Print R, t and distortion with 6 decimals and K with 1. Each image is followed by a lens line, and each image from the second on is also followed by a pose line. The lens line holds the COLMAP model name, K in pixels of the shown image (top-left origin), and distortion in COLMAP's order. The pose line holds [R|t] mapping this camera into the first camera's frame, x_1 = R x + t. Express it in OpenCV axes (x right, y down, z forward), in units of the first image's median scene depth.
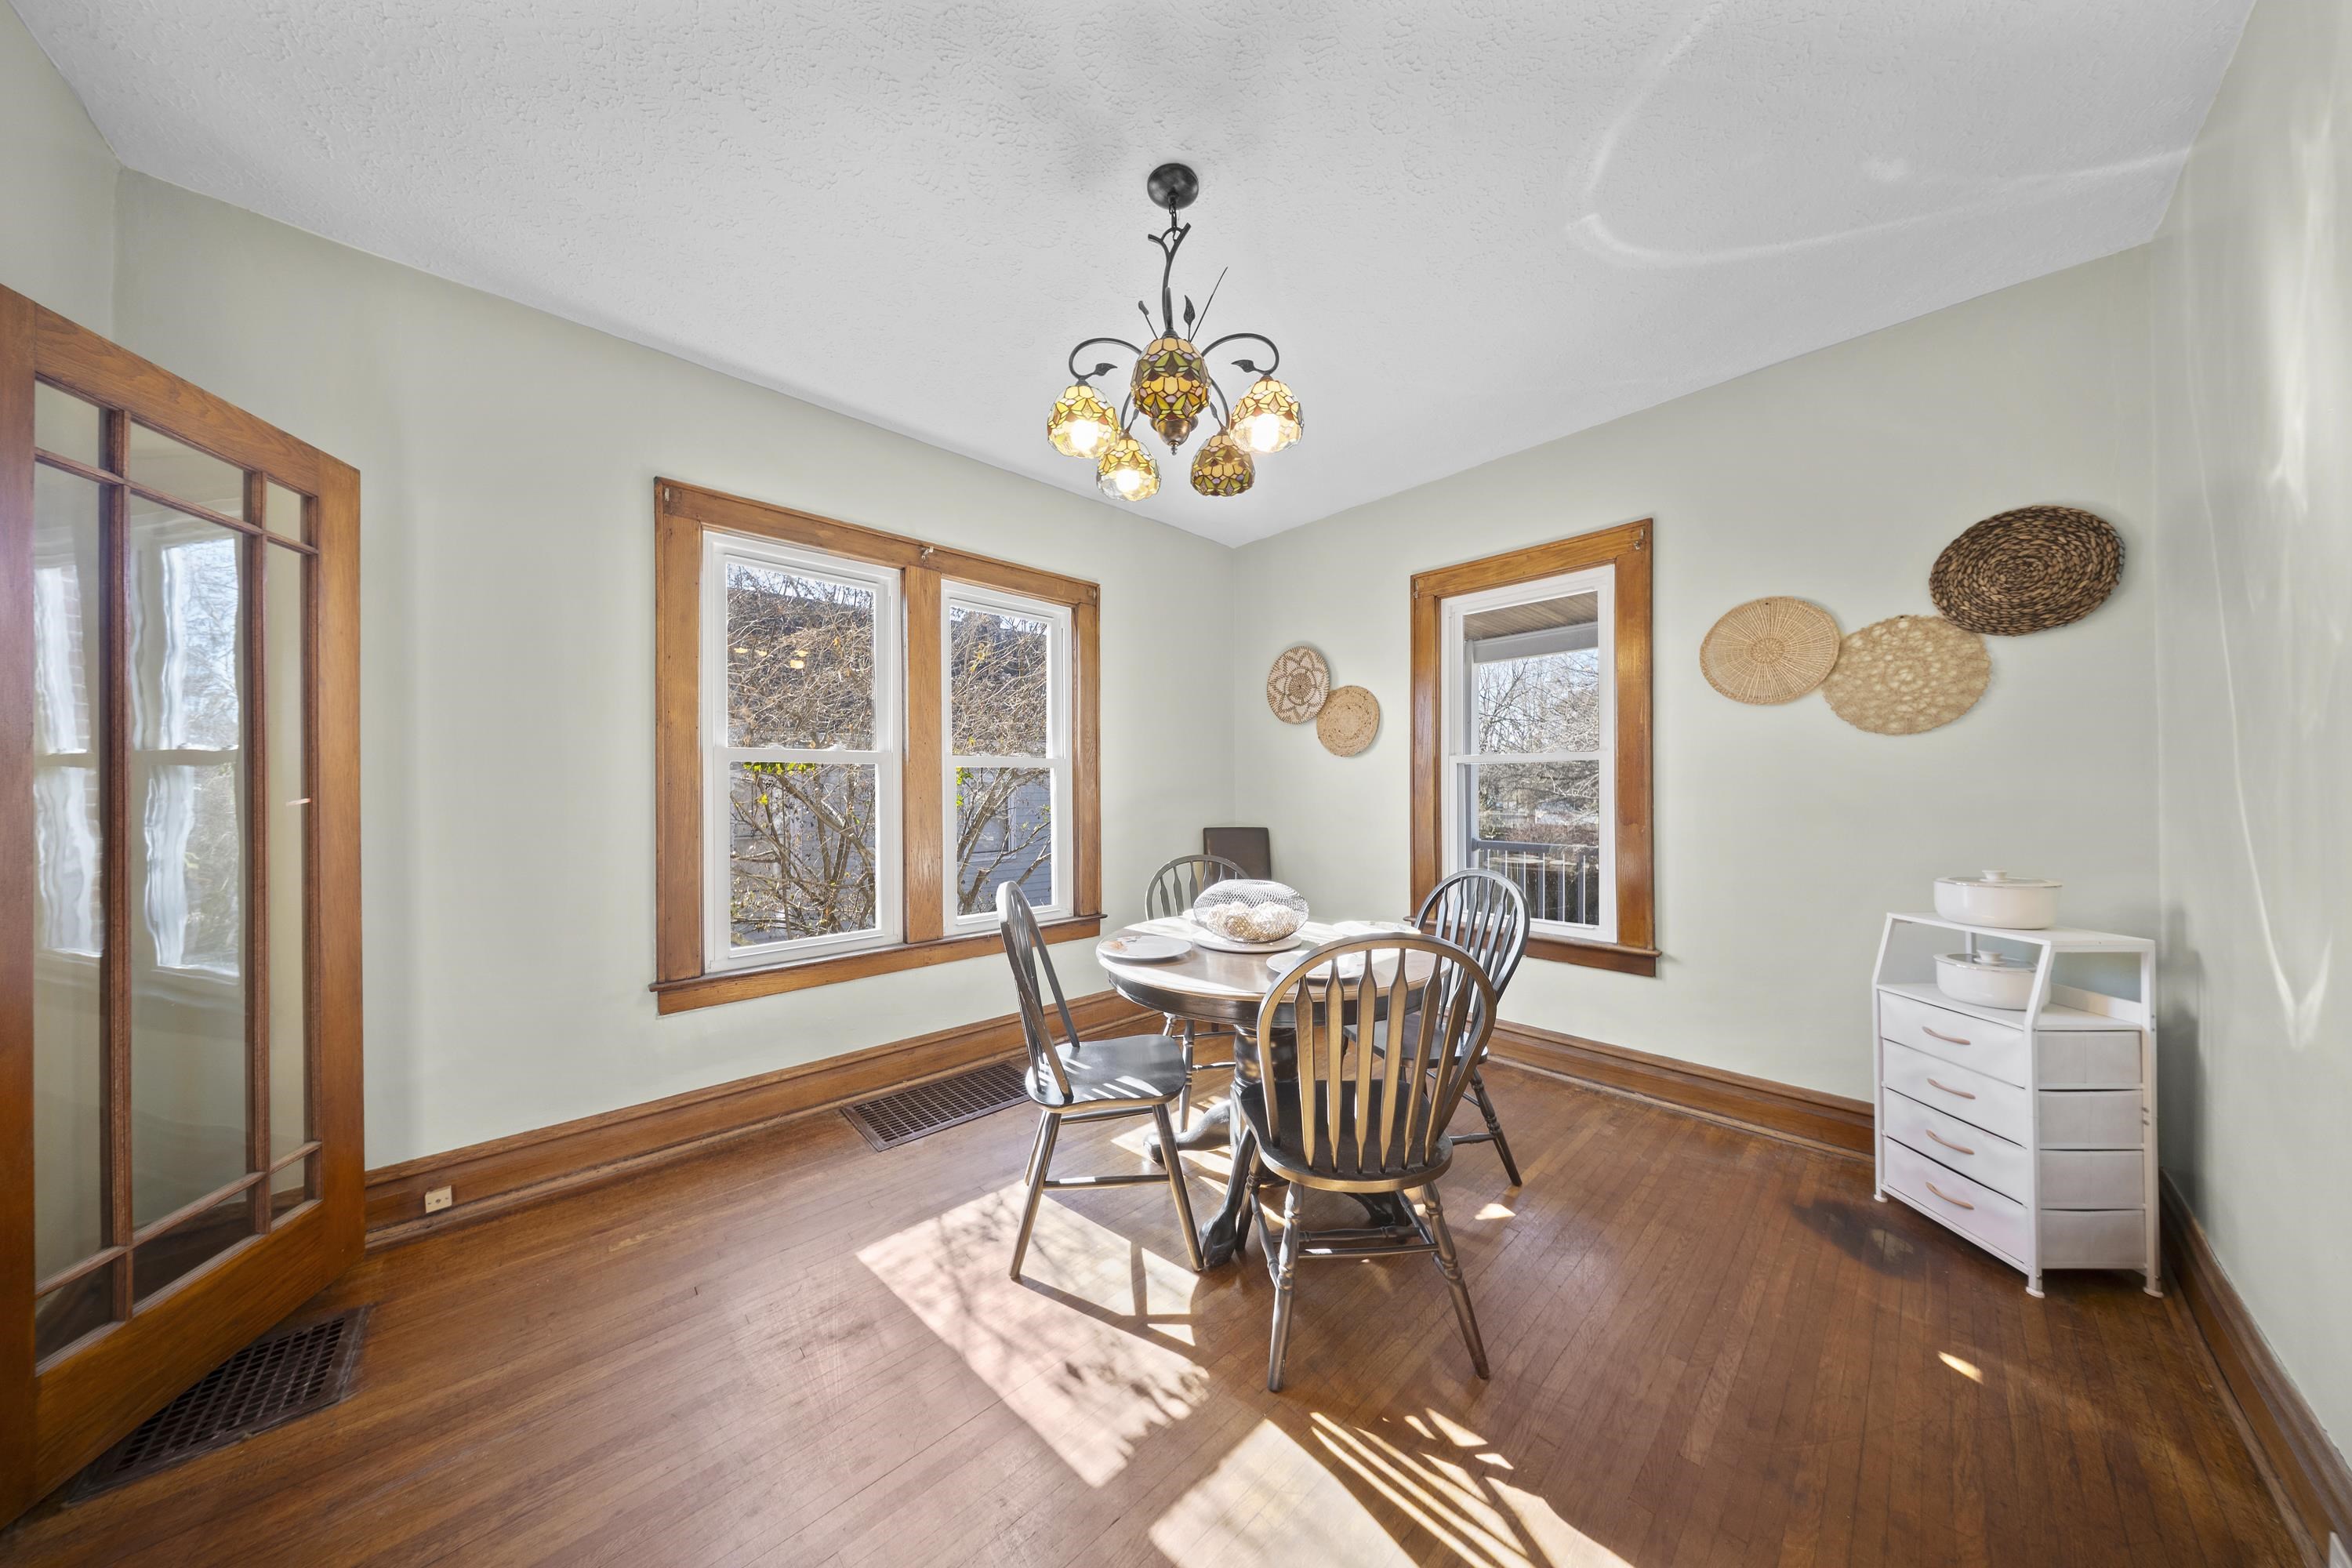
lens RADIAL K [[702.2, 0, 1152.2], [0, 702.2, 788.0], [0, 0, 1]] dist [0.001075, -0.000281]
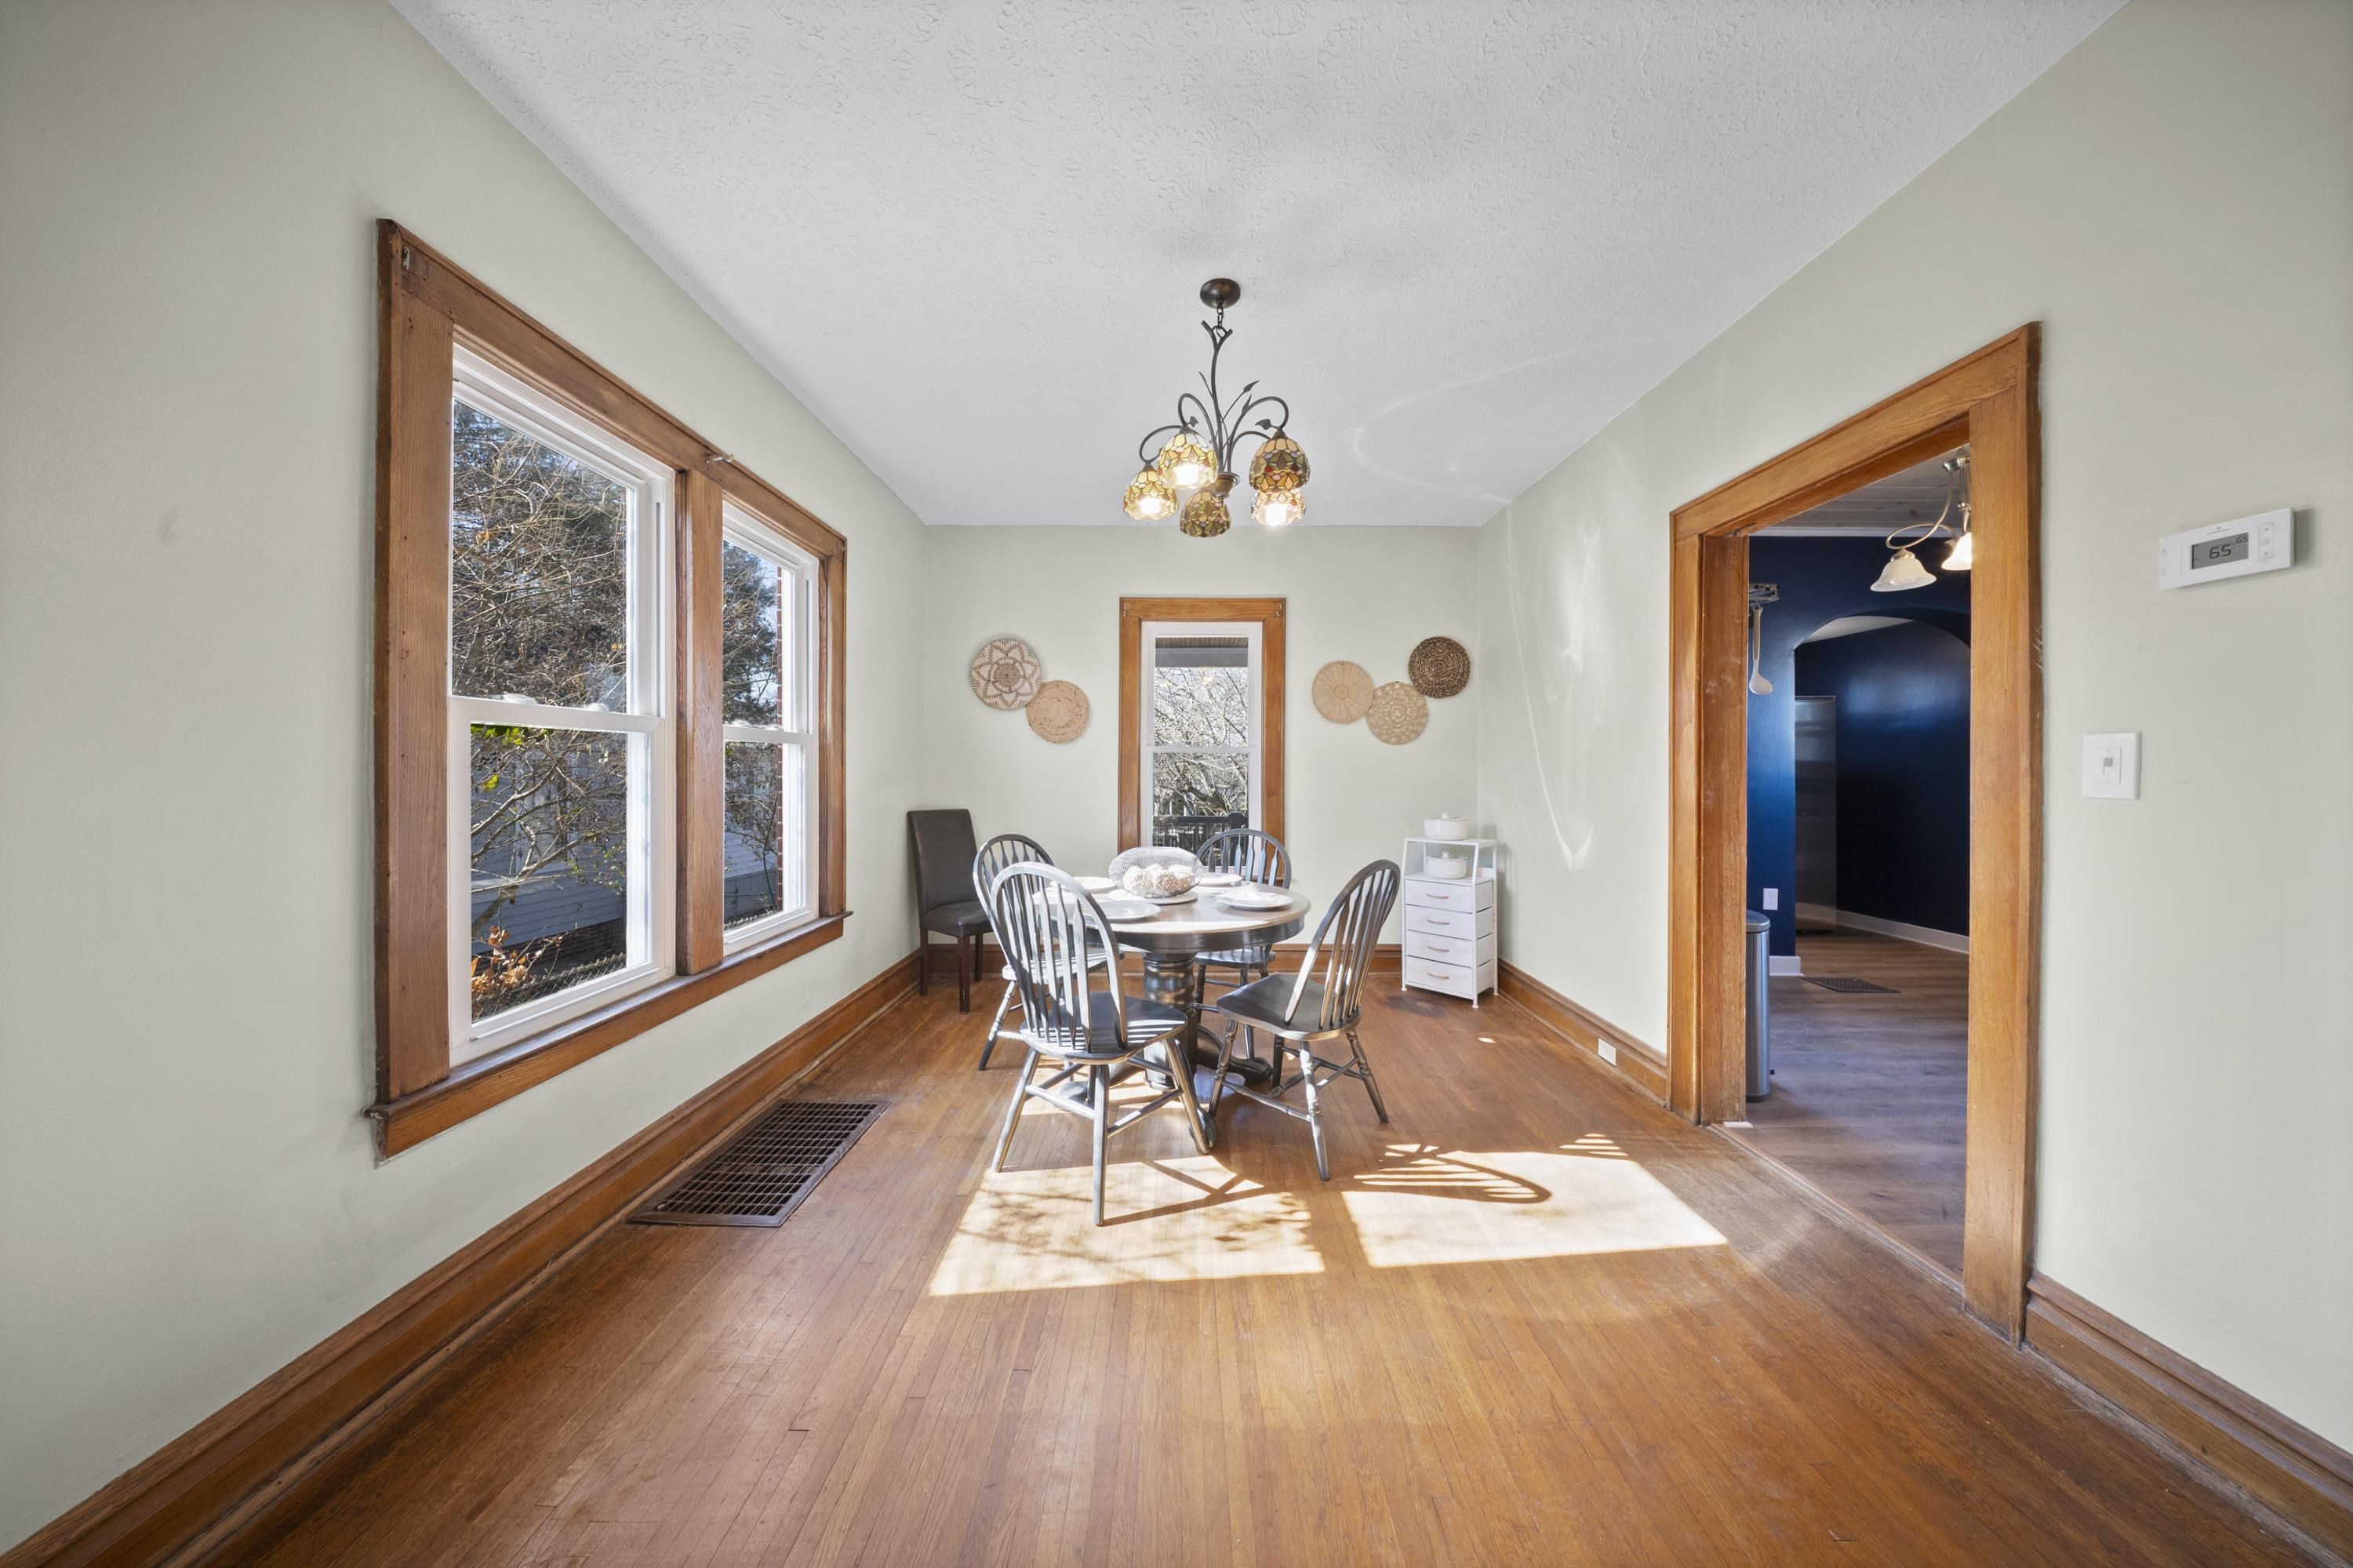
lens RADIAL K [[702.5, 0, 1180.6], [0, 702.5, 773.2], [0, 0, 1]] dist [0.001075, -0.000281]
pose [[0.683207, 0.004729, 0.730210, -0.671282], [-0.005873, 0.999982, -0.000980, 0.005736], [-0.730201, -0.003619, 0.683222, 0.133271]]
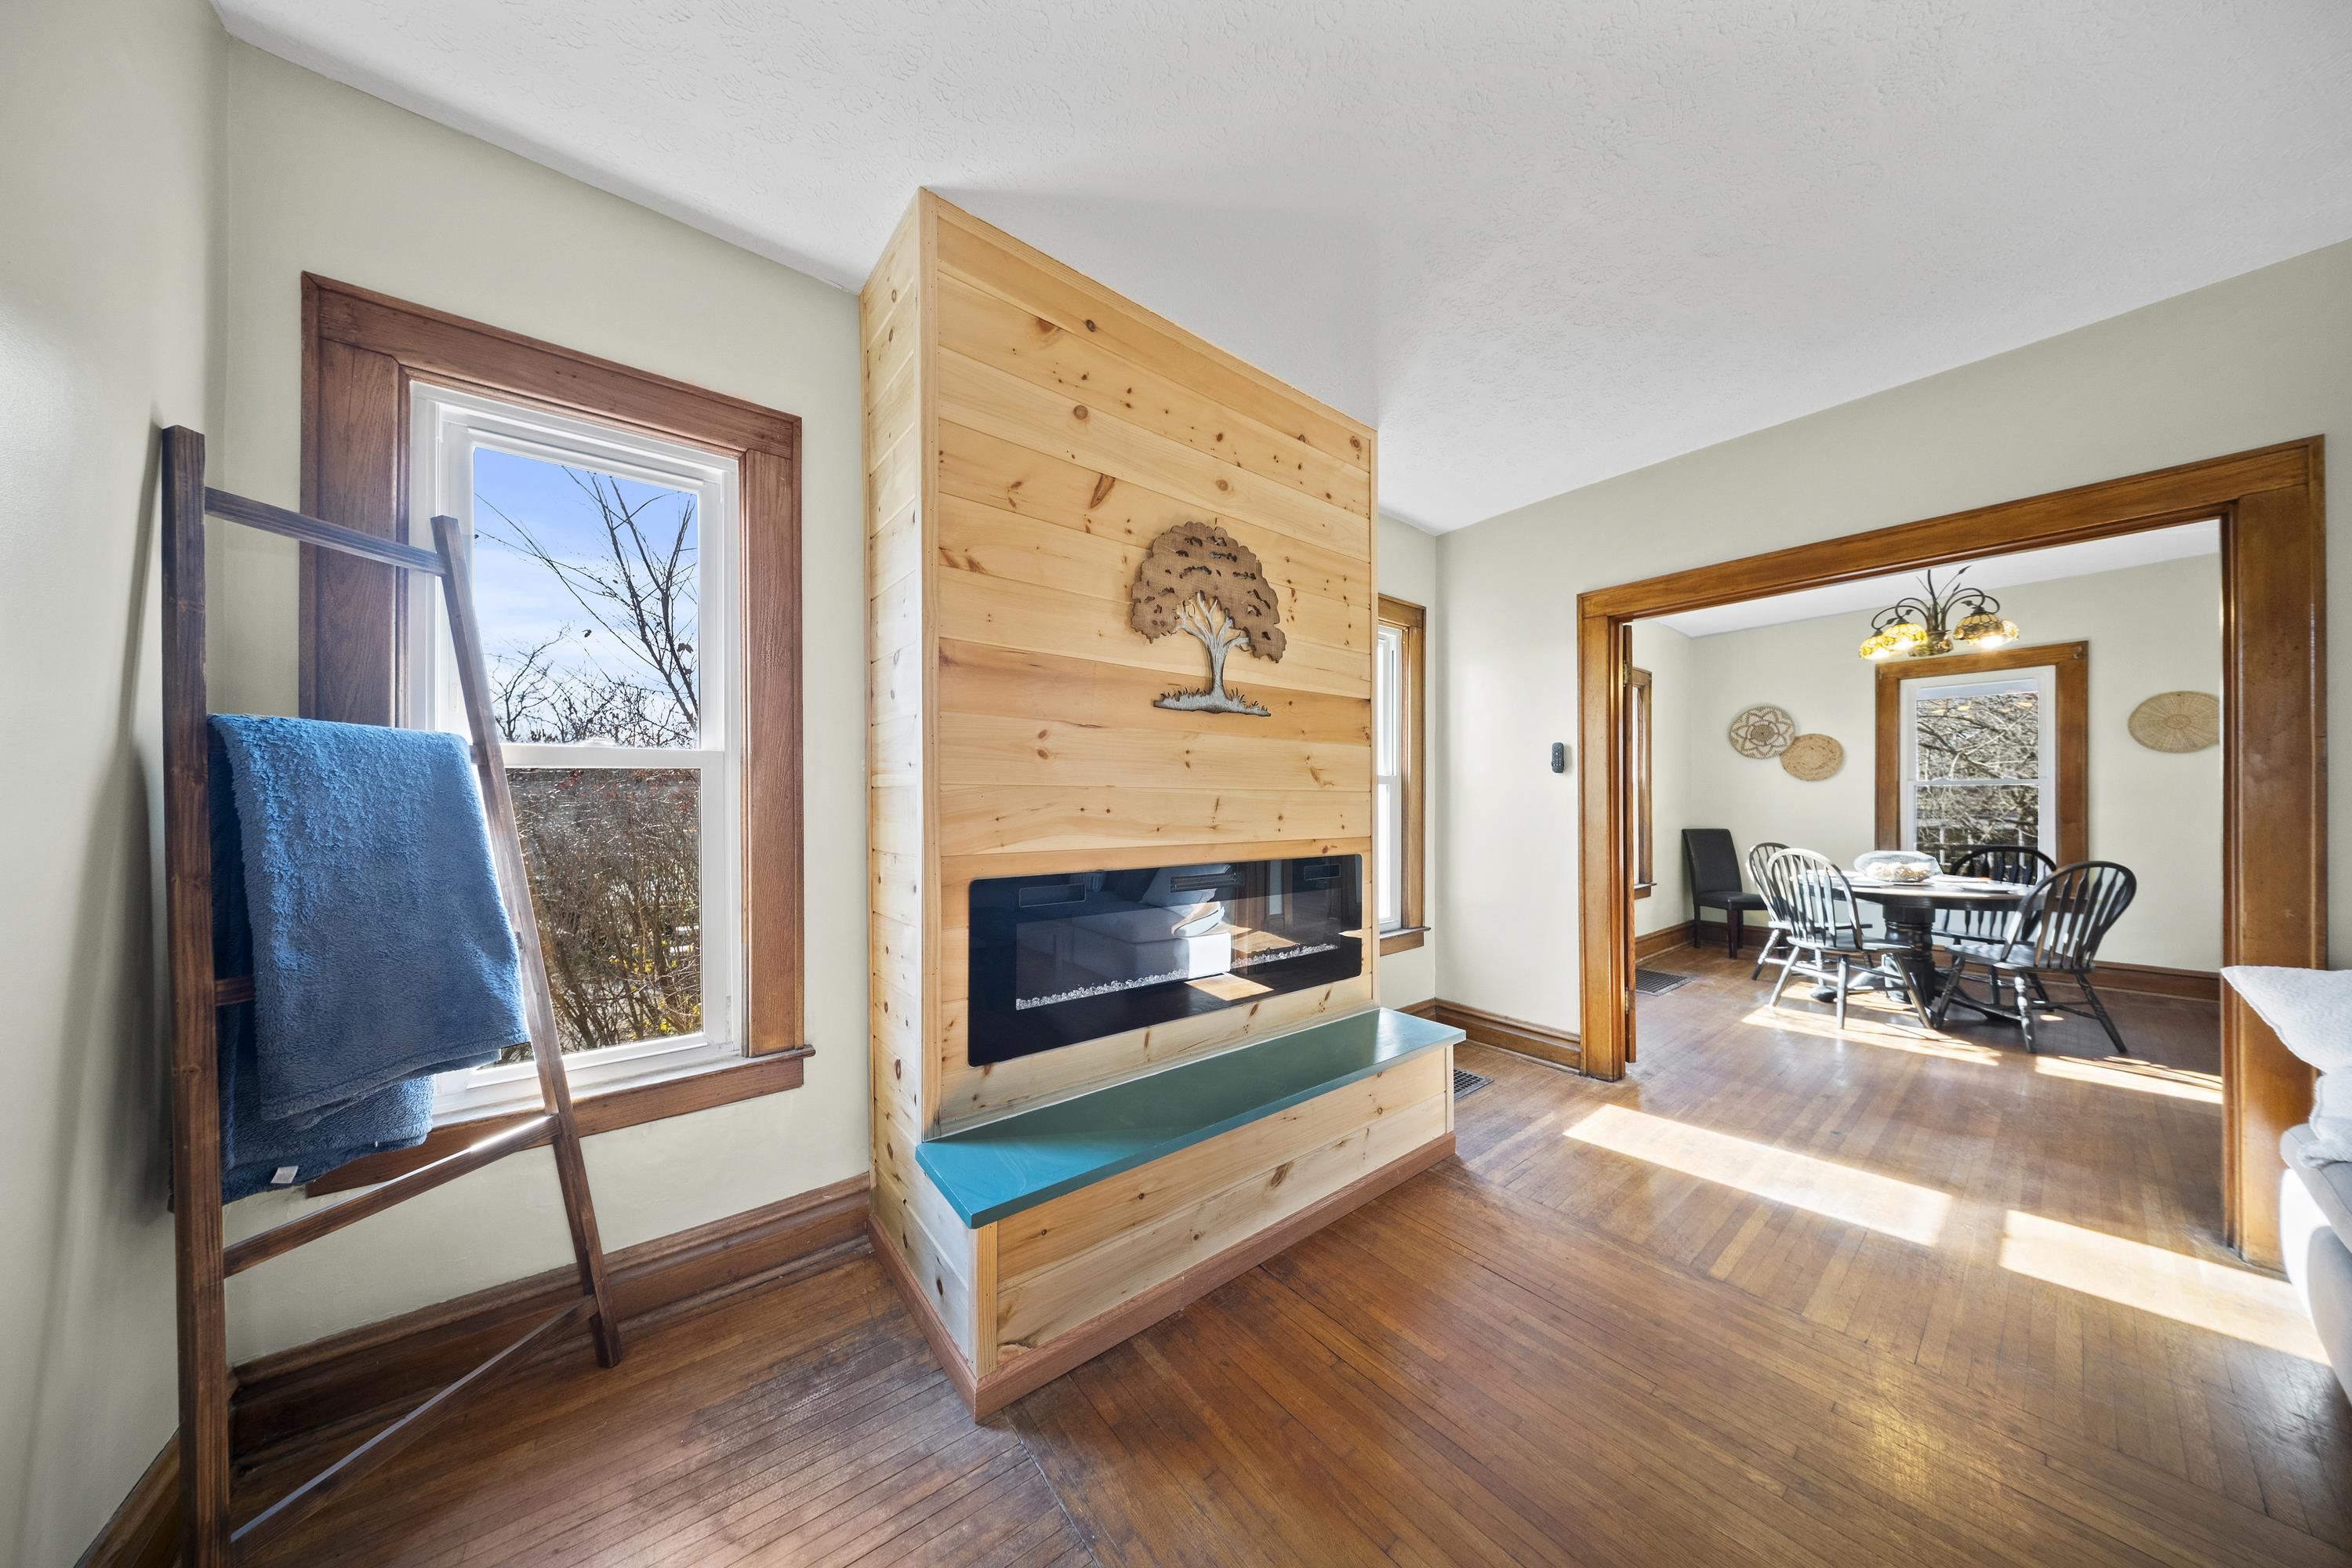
lens RADIAL K [[702.2, 0, 1186.2], [0, 702.2, 805.3], [0, 0, 1]] dist [0.001075, -0.000281]
pose [[0.996866, -0.001012, -0.079100, -1.523668], [0.001115, 0.999999, 0.001251, 0.005628], [0.079099, -0.001335, 0.996866, -0.985207]]
